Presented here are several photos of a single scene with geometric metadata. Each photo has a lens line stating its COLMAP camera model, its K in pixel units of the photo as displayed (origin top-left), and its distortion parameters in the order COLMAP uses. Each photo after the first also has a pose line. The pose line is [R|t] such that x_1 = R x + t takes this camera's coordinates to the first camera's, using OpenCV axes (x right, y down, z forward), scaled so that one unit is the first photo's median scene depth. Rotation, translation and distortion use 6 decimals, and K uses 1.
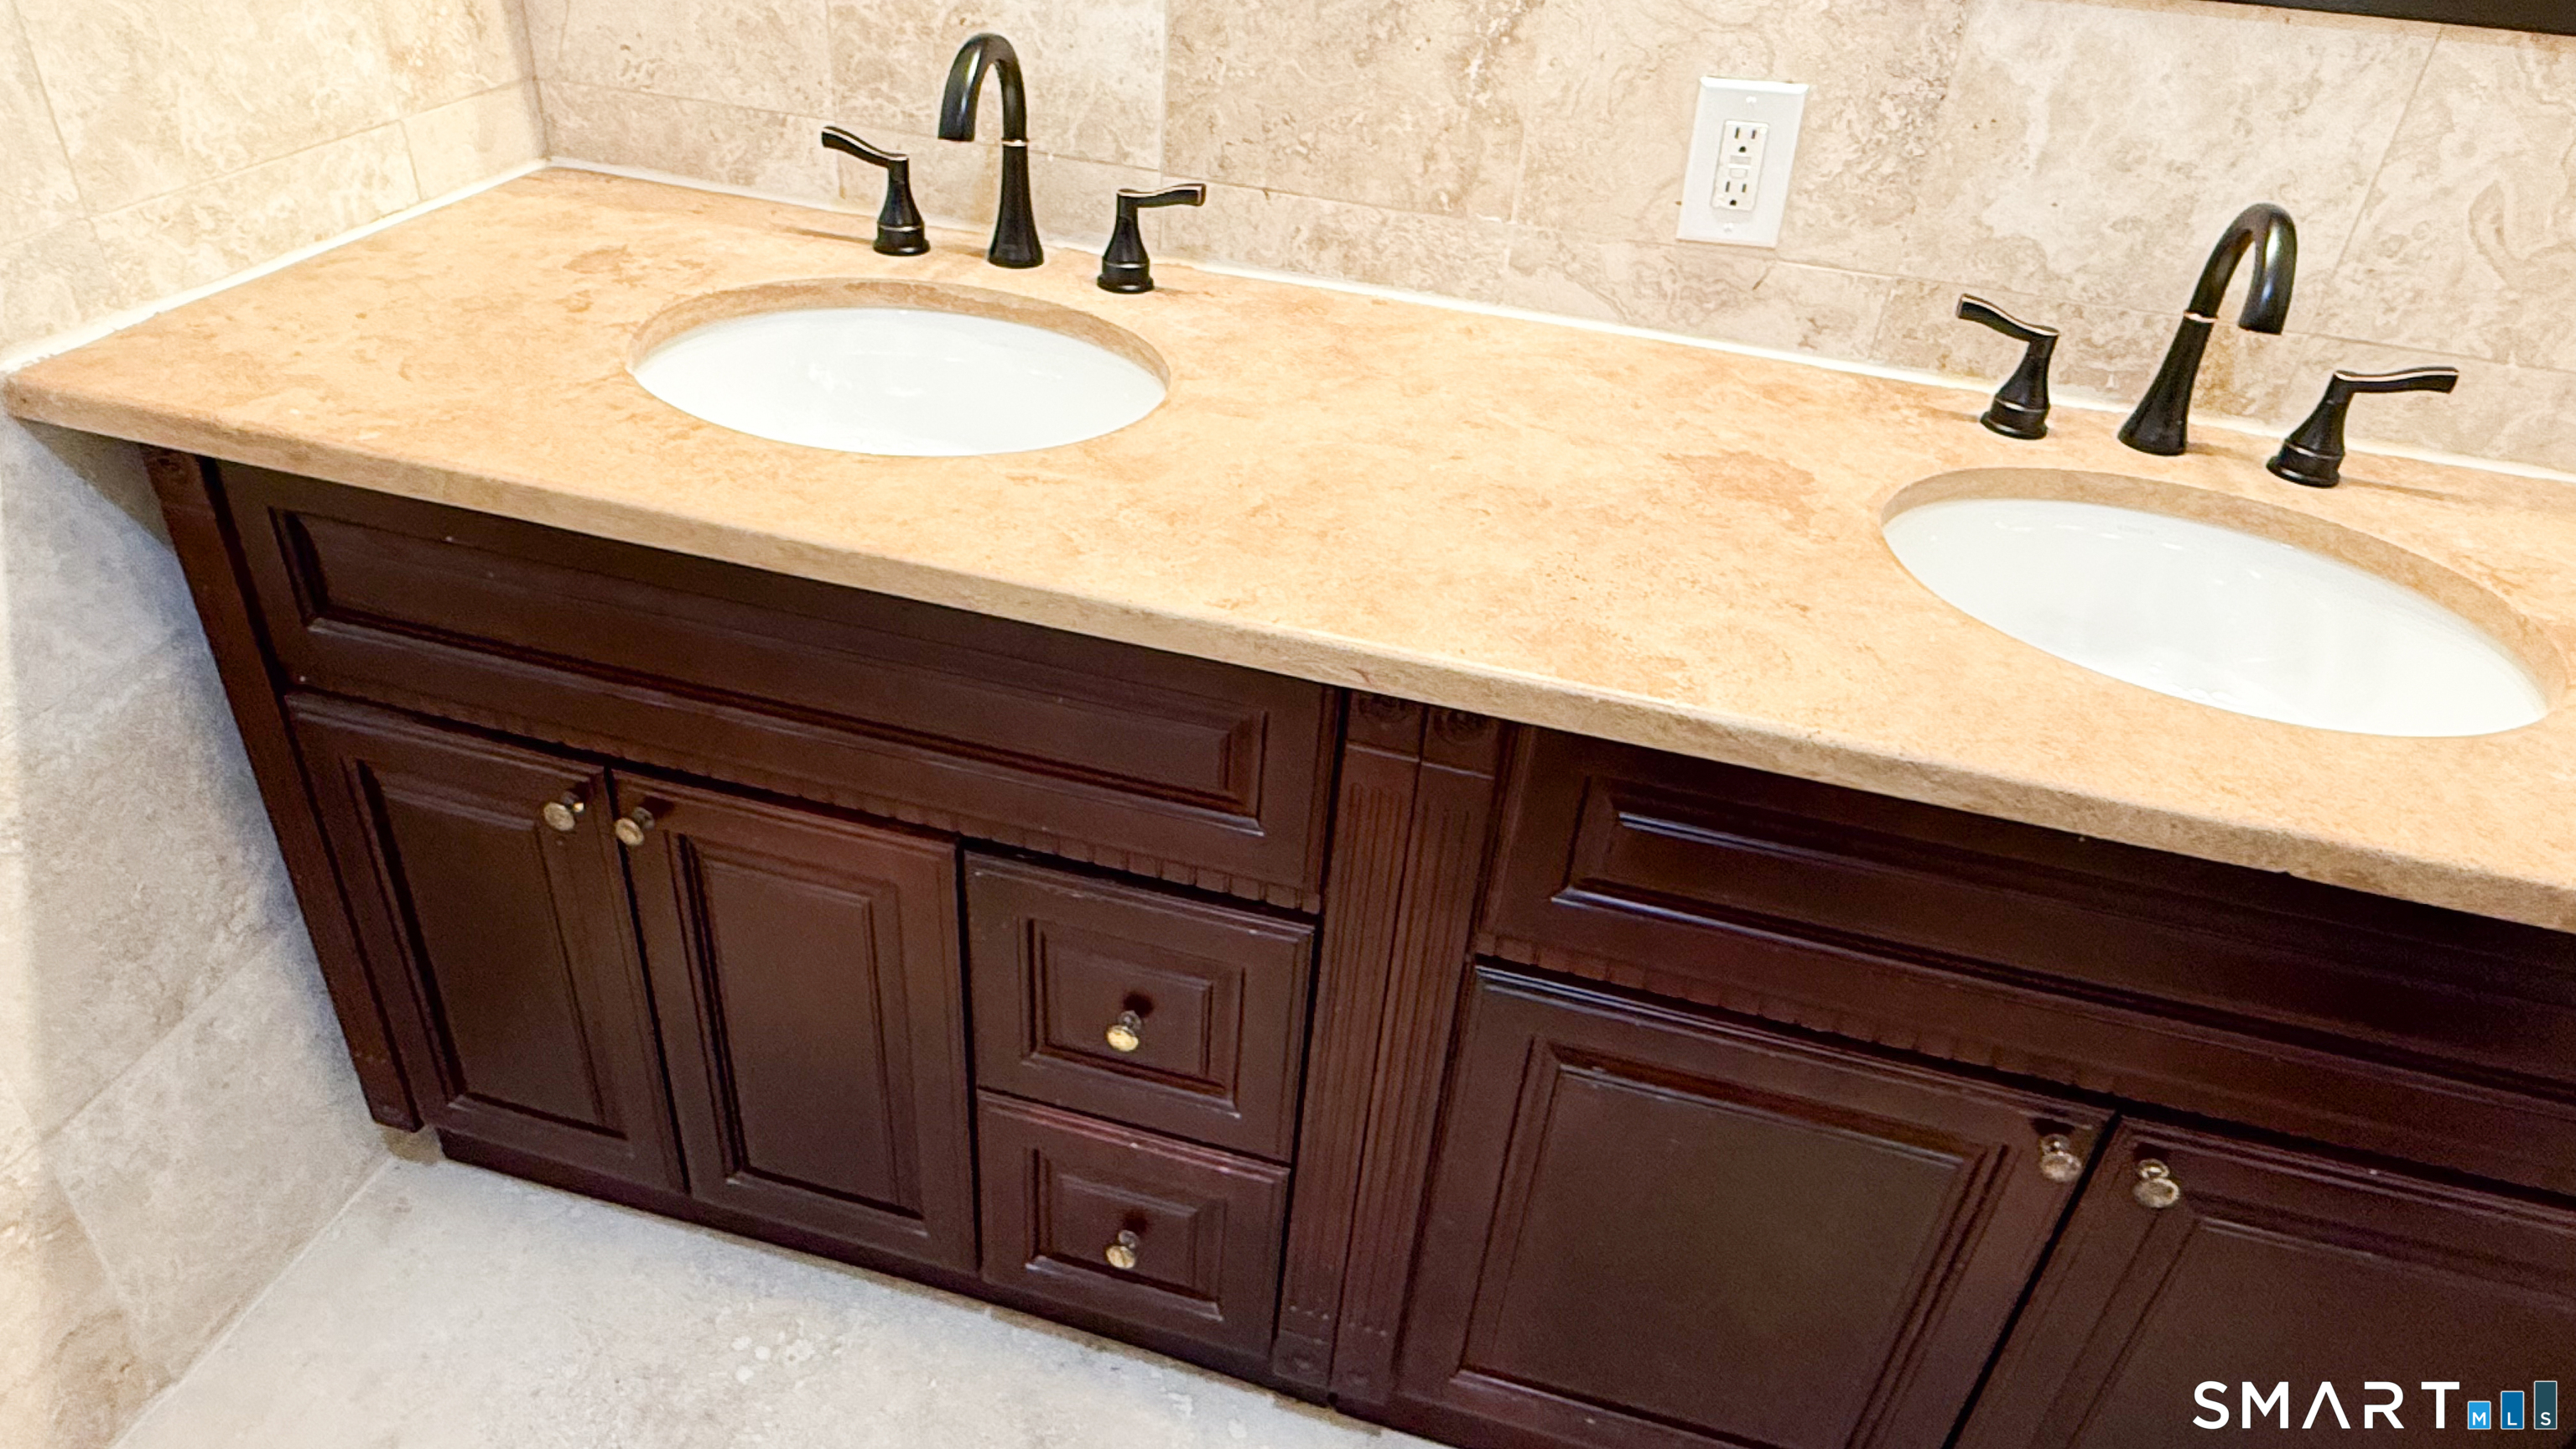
lens RADIAL K [[1643.1, 0, 1297.3], [0, 1643.1, 726.1], [0, 0, 1]] dist [-0.000023, 0.001835]
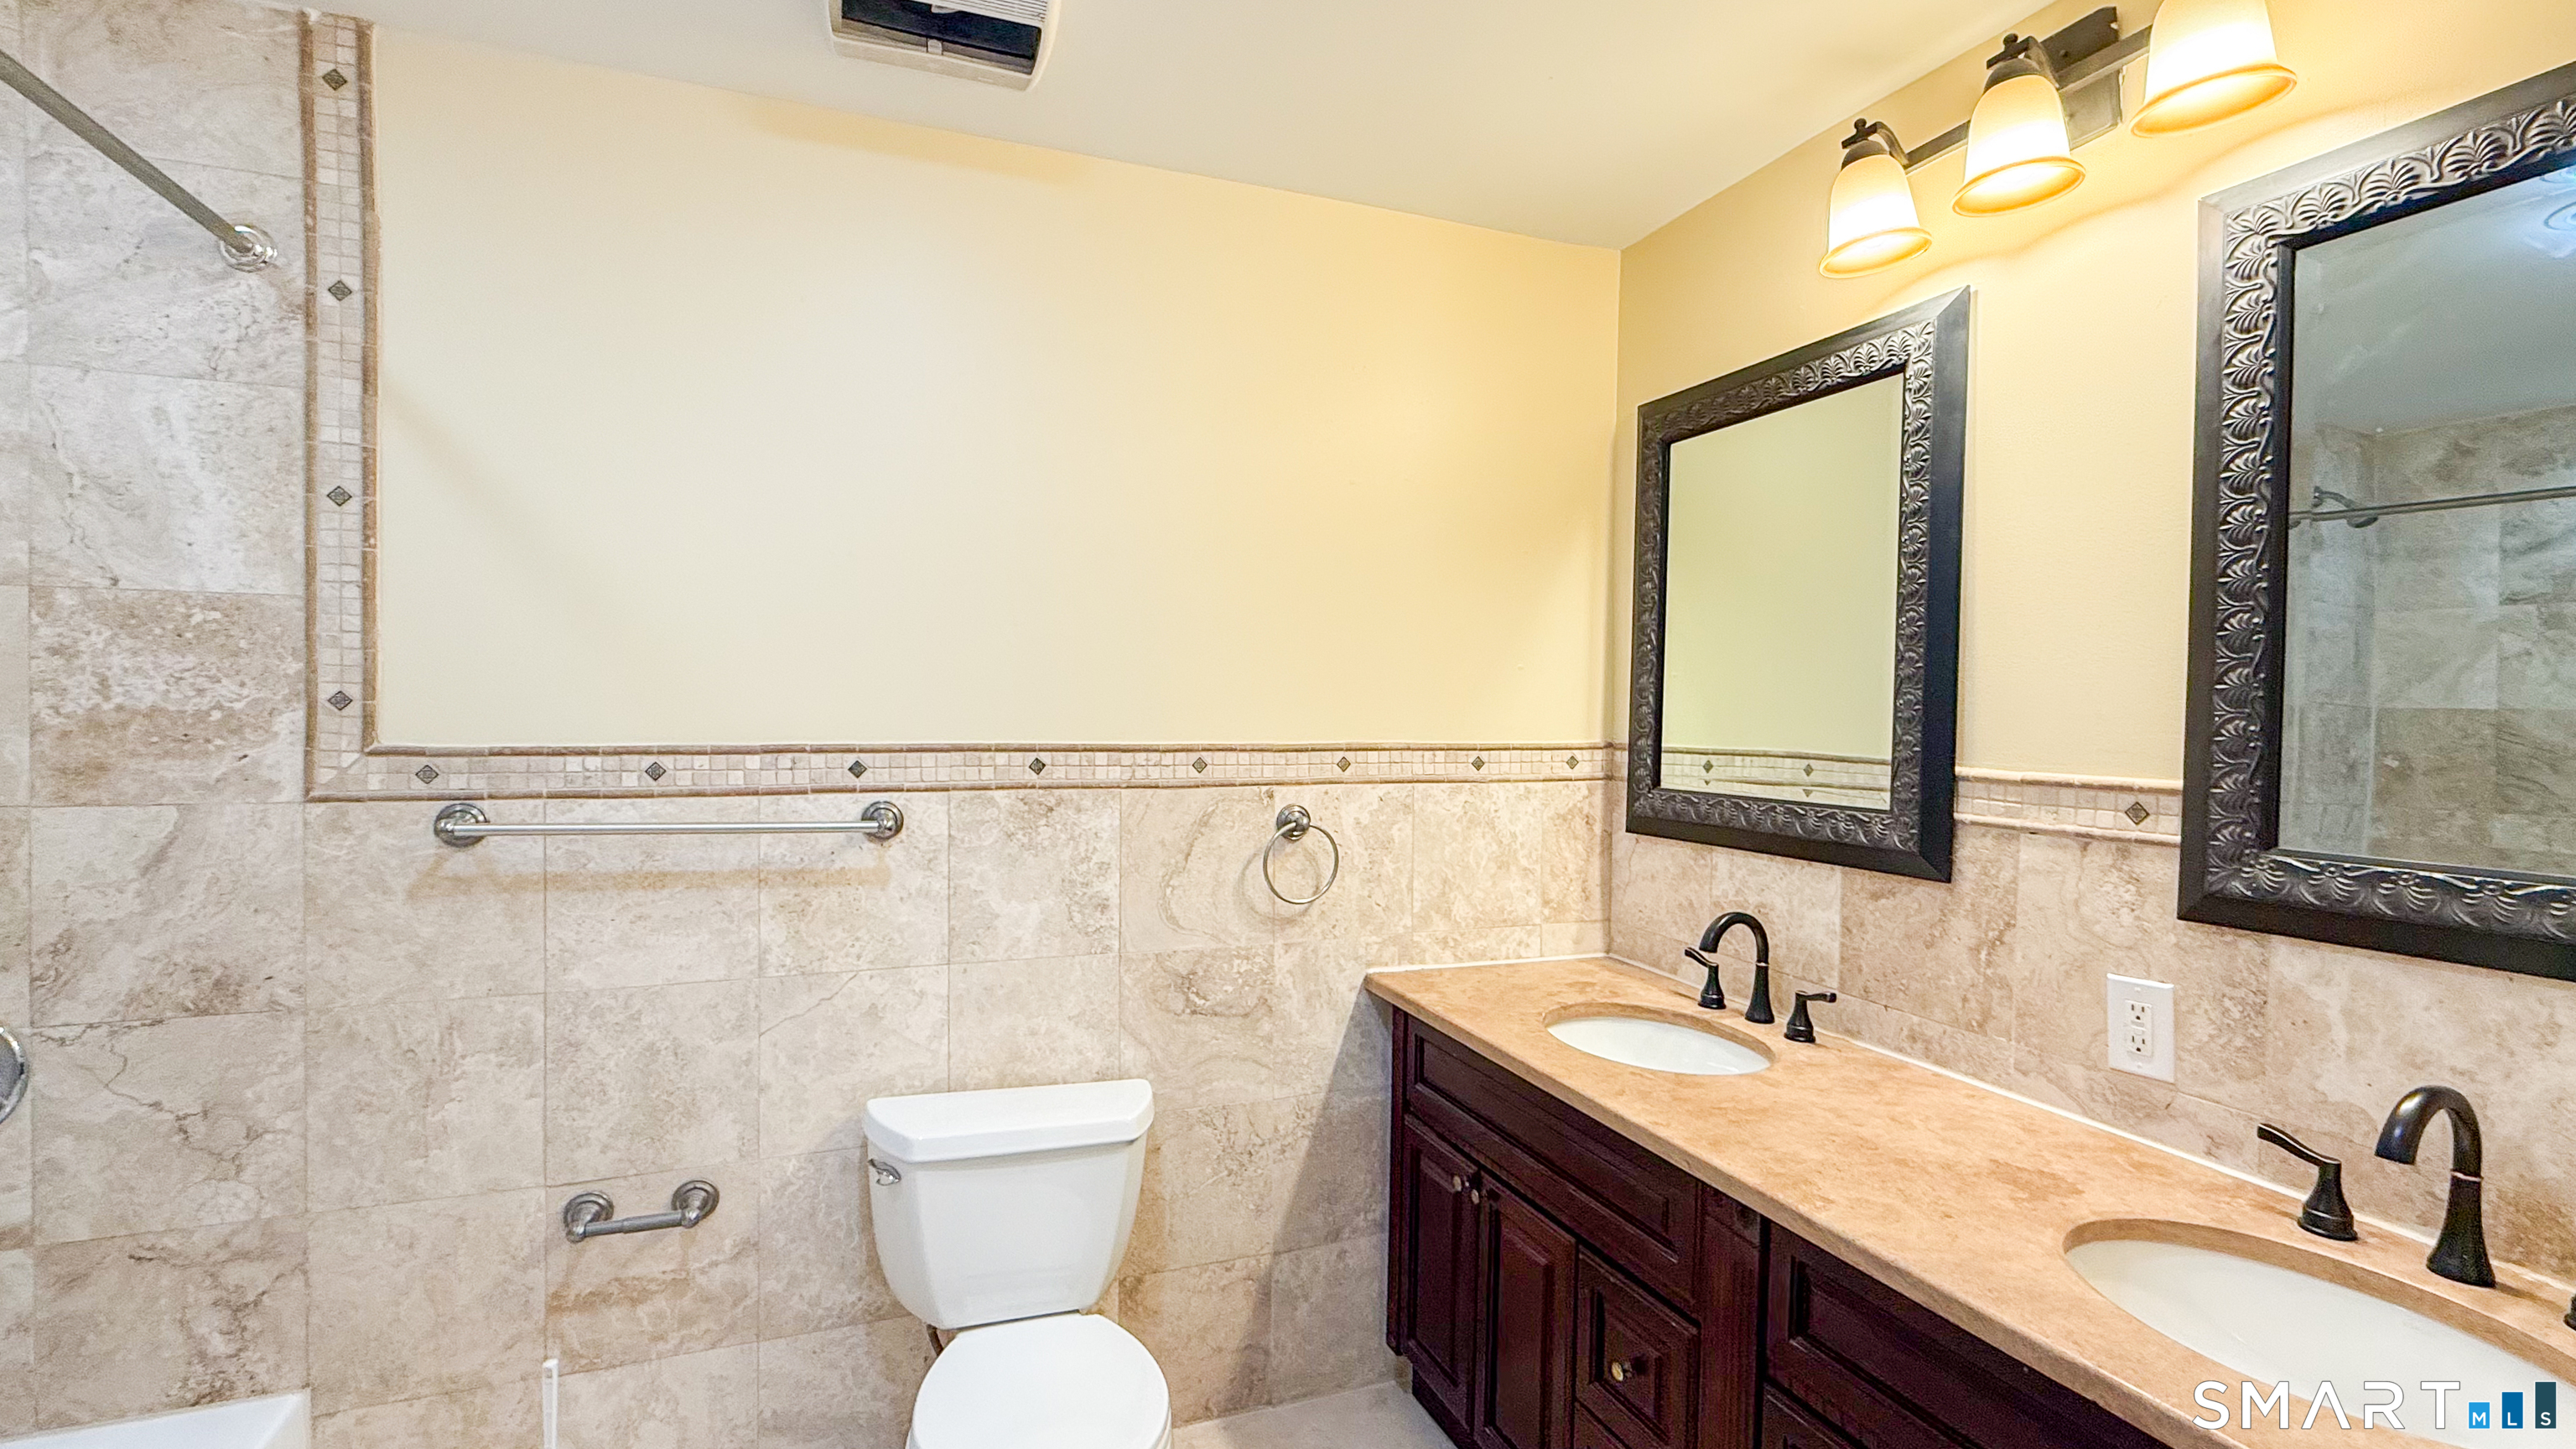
lens RADIAL K [[1030.6, 0, 1288.5], [0, 1030.6, 712.8], [0, 0, 1]] dist [-0.000916, -0.000193]
pose [[0.612557, -0.049780, -0.788858, 0.564361], [-0.421257, 0.823908, -0.379102, 0.149674], [0.668818, 0.564533, 0.483720, -0.251407]]
